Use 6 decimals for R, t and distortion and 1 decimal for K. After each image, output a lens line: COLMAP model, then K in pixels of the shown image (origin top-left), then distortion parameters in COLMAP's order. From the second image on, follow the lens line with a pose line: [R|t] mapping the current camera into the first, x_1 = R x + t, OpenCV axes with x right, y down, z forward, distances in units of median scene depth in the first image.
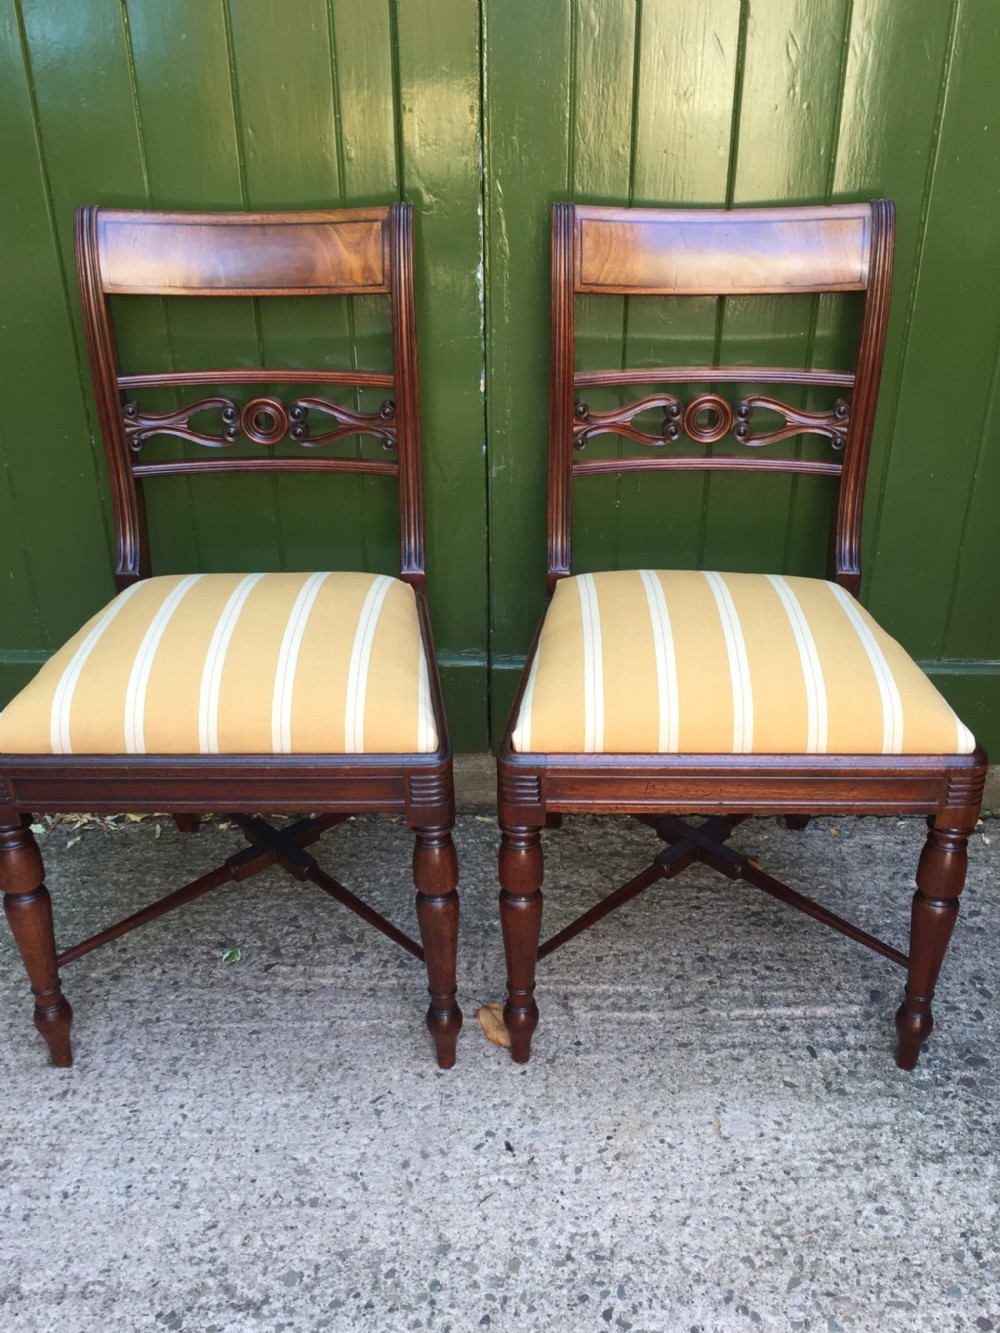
lens RADIAL K [[1368.3, 0, 499.8], [0, 1368.3, 672.8], [0, 0, 1]] dist [0.031469, 0.000000]
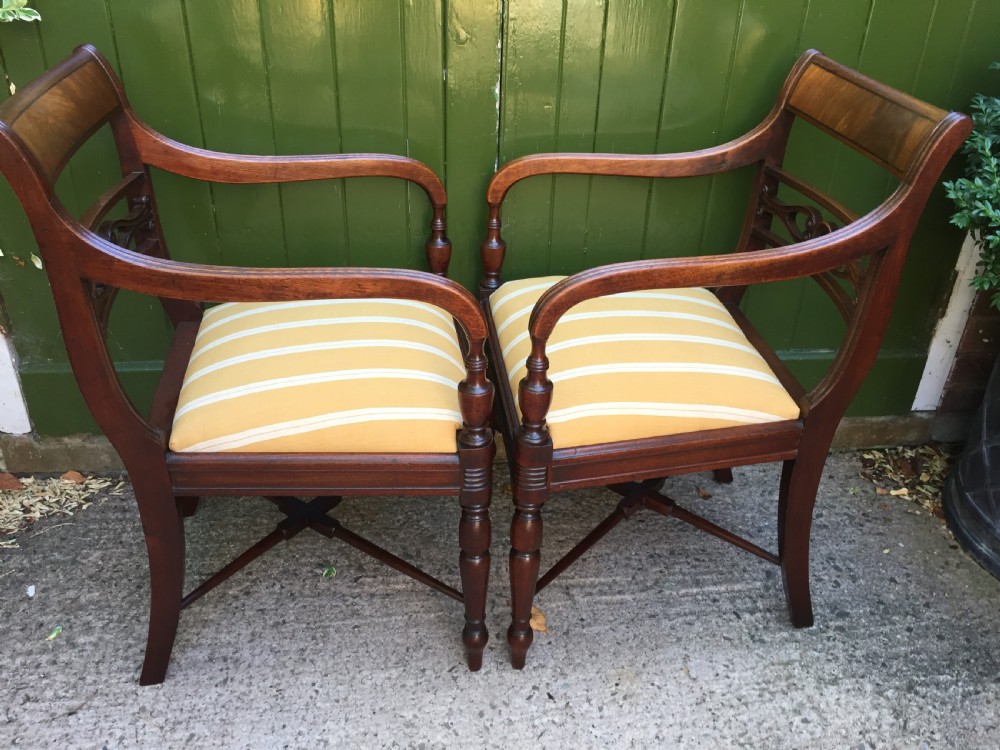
lens RADIAL K [[874.9, 0, 500.2], [0, 874.9, 376.4], [0, 0, 1]] dist [0.065306, -0.099751]
pose [[0.991588, -0.031345, 0.125578, -0.140015], [0.029444, 0.999422, 0.016965, -0.007171], [-0.126037, -0.013125, 0.991939, 0.086350]]
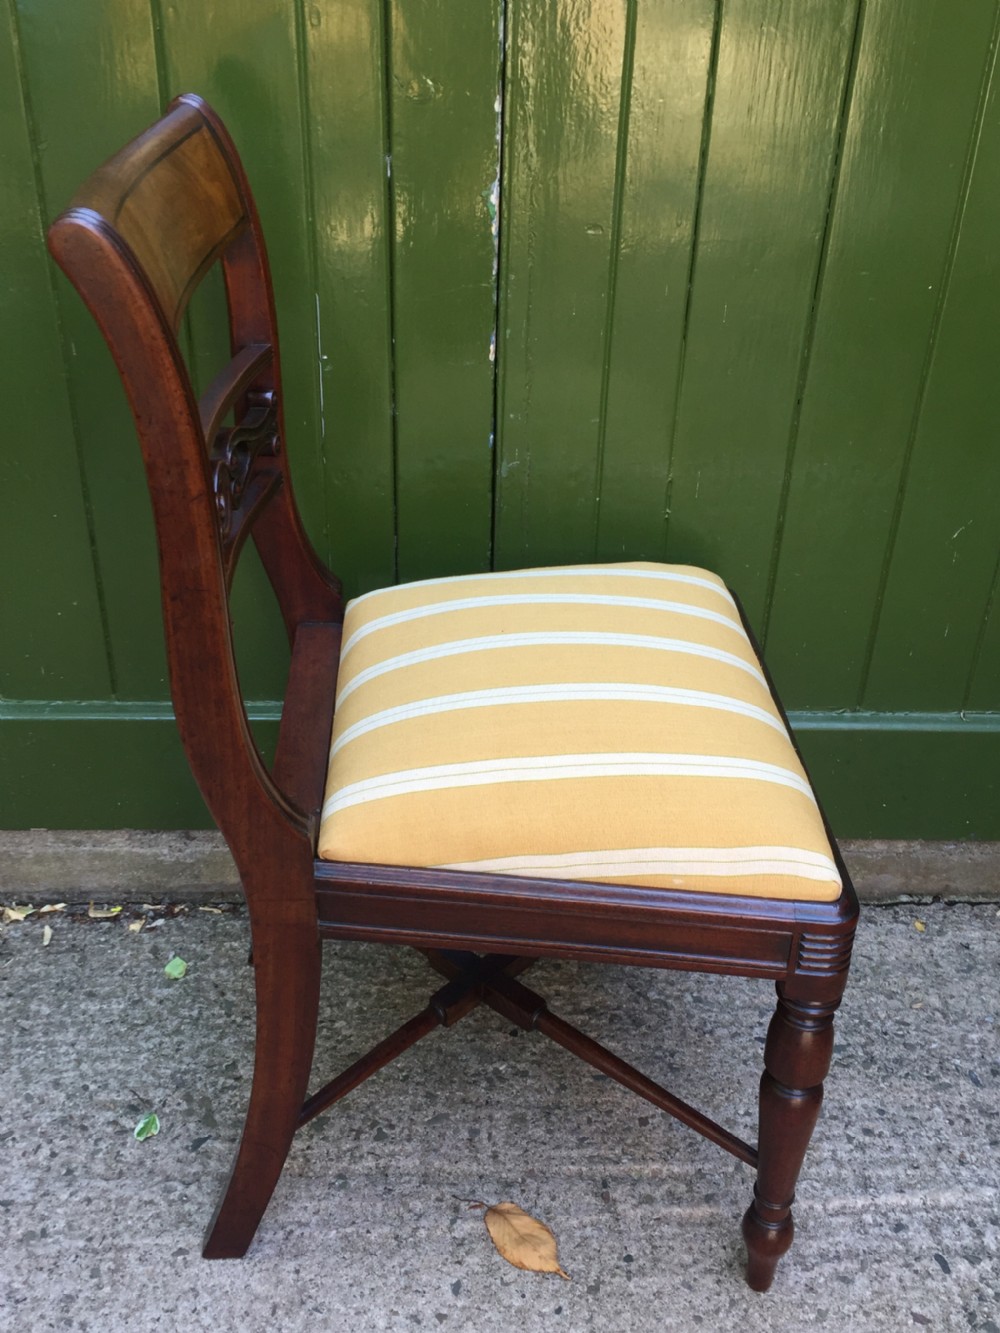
lens RADIAL K [[1368.3, 0, 502.8], [0, 1368.3, 673.7], [0, 0, 1]] dist [0.031469, 0.000000]
pose [[0.997935, -0.000265, 0.064233, -0.057405], [-0.001696, 0.999534, 0.030473, -0.064821], [-0.064211, -0.030519, 0.997470, 0.282700]]
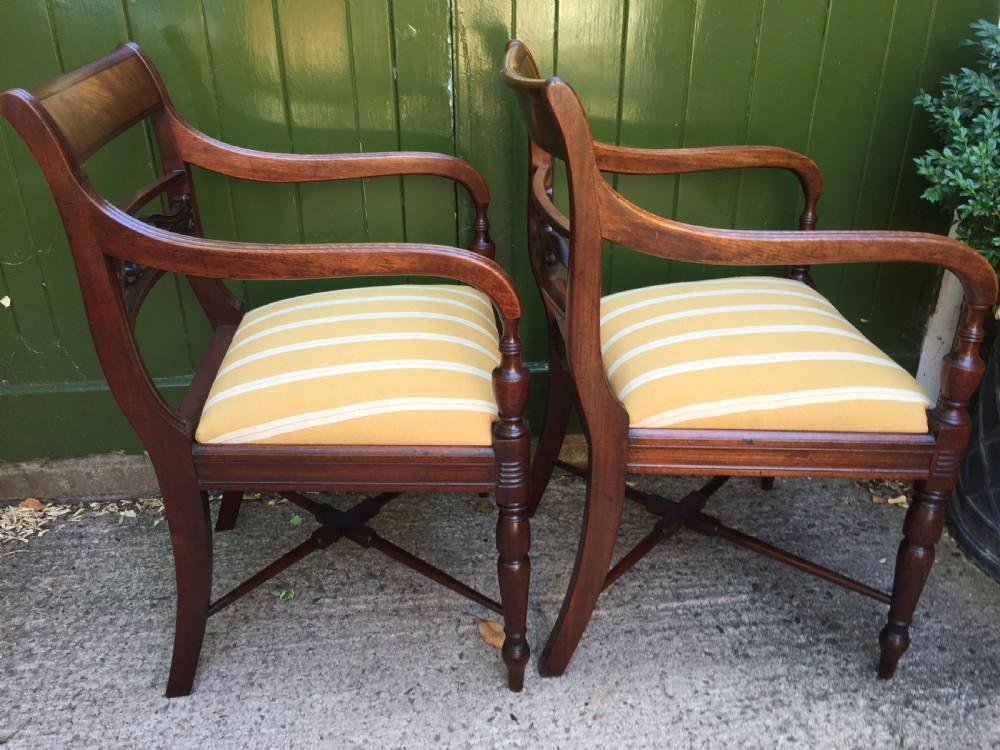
lens RADIAL K [[874.9, 0, 501.9], [0, 874.9, 375.2], [0, 0, 1]] dist [0.065306, -0.099751]
pose [[0.993680, -0.051080, 0.099958, -0.067690], [0.056188, 0.997218, -0.048977, 0.050933], [-0.097179, 0.054284, 0.993785, 0.122439]]
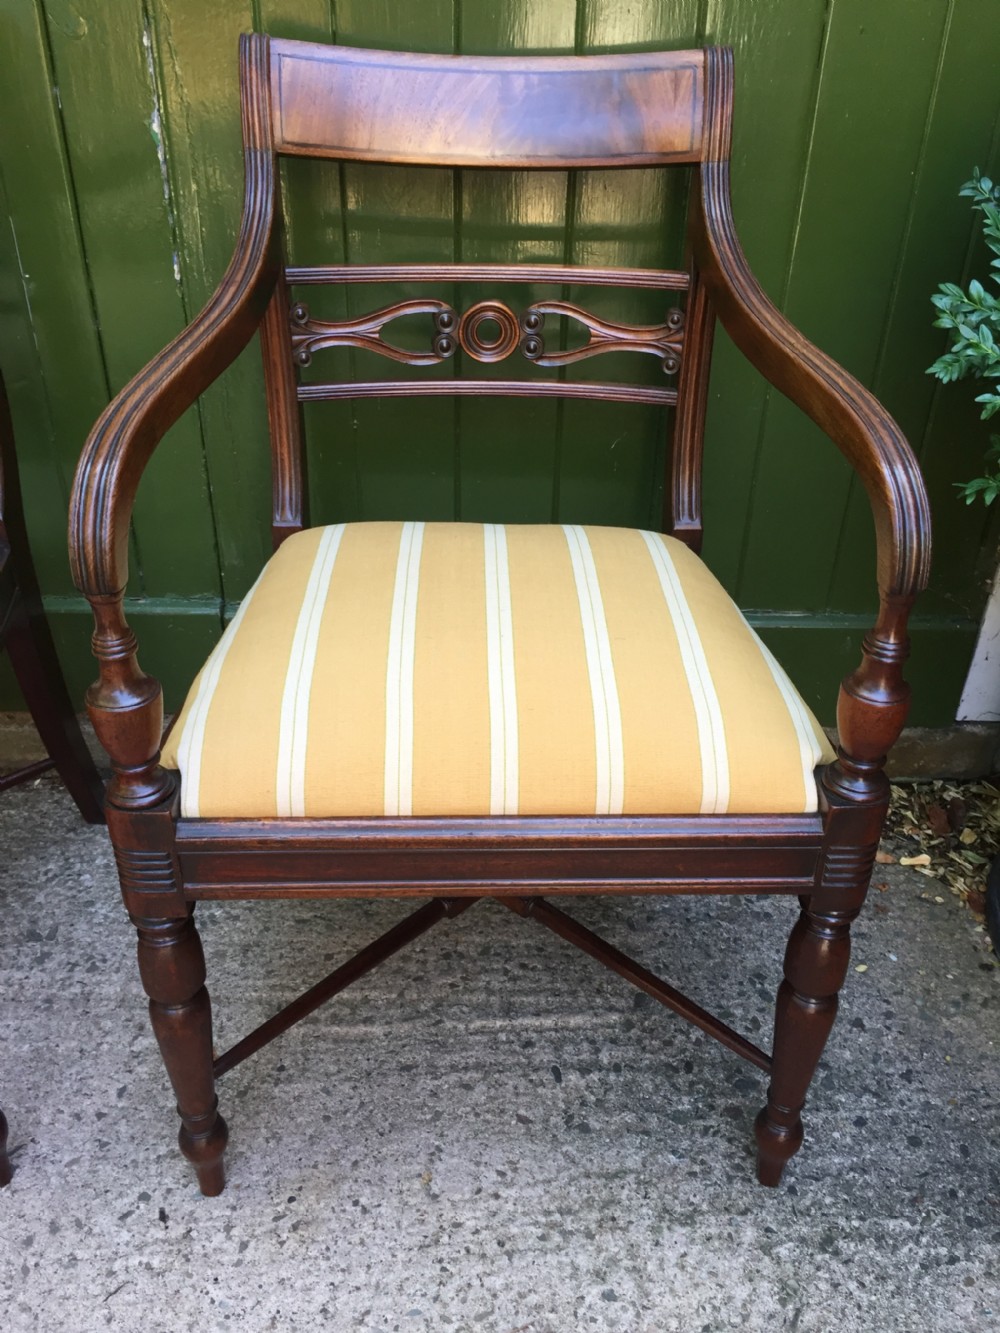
lens RADIAL K [[1166.2, 0, 506.5], [0, 1166.2, 675.6], [0, 0, 1]] dist [0.065306, -0.099751]
pose [[0.998866, 0.001535, 0.047575, 0.161538], [-0.004142, 0.998492, 0.054749, -0.009191], [-0.047420, -0.054884, 0.997366, 0.294040]]
